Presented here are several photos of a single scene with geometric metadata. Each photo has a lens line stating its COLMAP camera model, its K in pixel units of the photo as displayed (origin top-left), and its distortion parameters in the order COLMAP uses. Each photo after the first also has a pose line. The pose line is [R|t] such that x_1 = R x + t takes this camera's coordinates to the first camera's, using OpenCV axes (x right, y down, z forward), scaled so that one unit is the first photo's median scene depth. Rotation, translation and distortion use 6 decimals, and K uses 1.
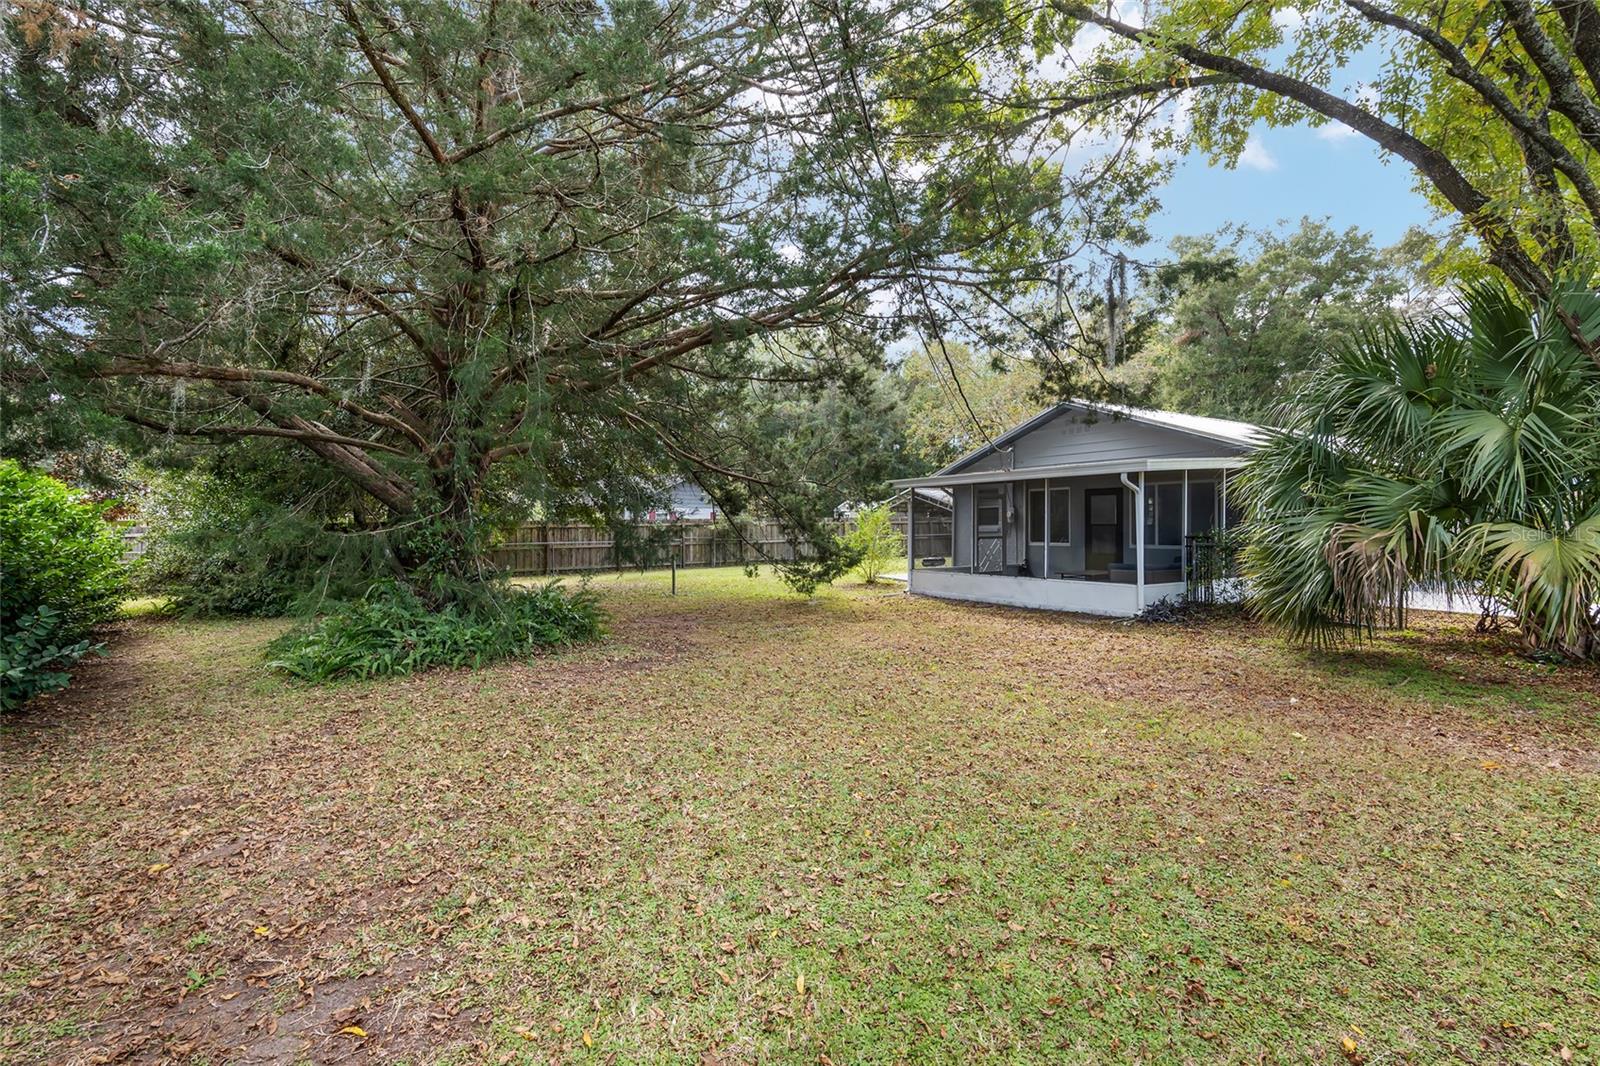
lens RADIAL K [[741.7, 0, 801.2], [0, 741.7, 530.3], [0, 0, 1]] dist [0.001184, 0.000021]
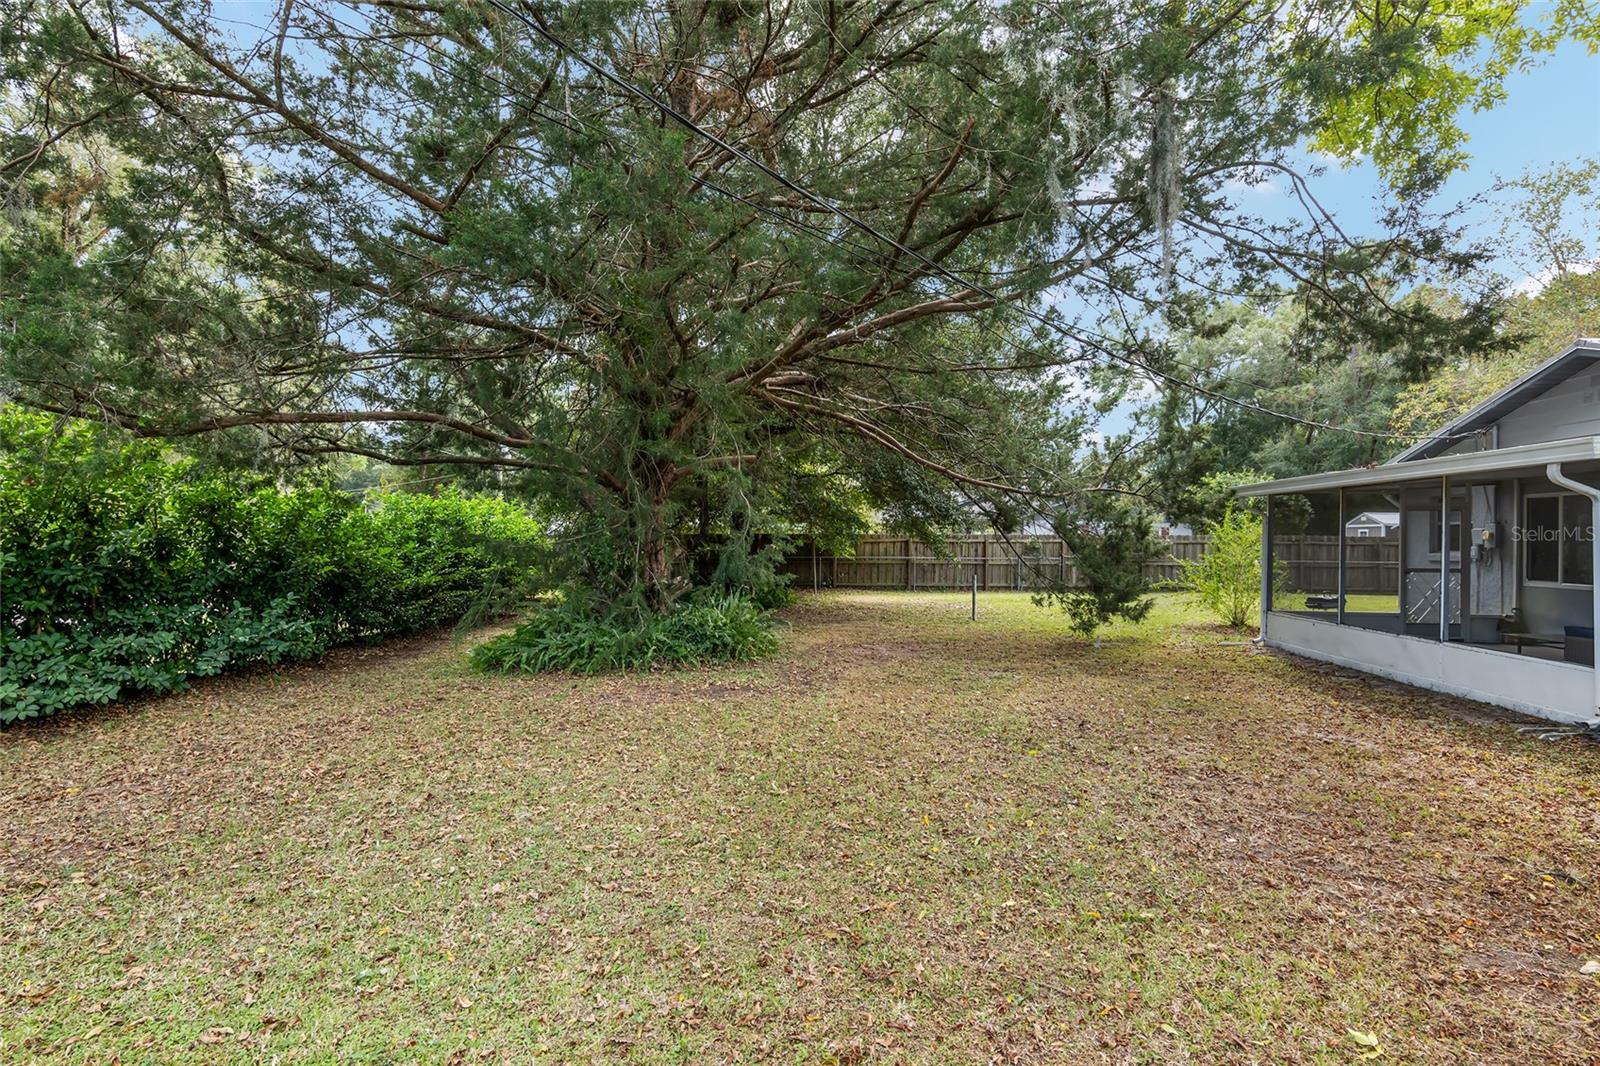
lens RADIAL K [[772.3, 0, 800.1], [0, 772.3, 532.1], [0, 0, 1]] dist [-0.000729, -0.000076]
pose [[0.800403, 0.010869, -0.599364, 0.222591], [-0.020217, 0.999756, -0.008869, -0.006512], [0.599122, 0.019216, 0.800427, 0.135353]]
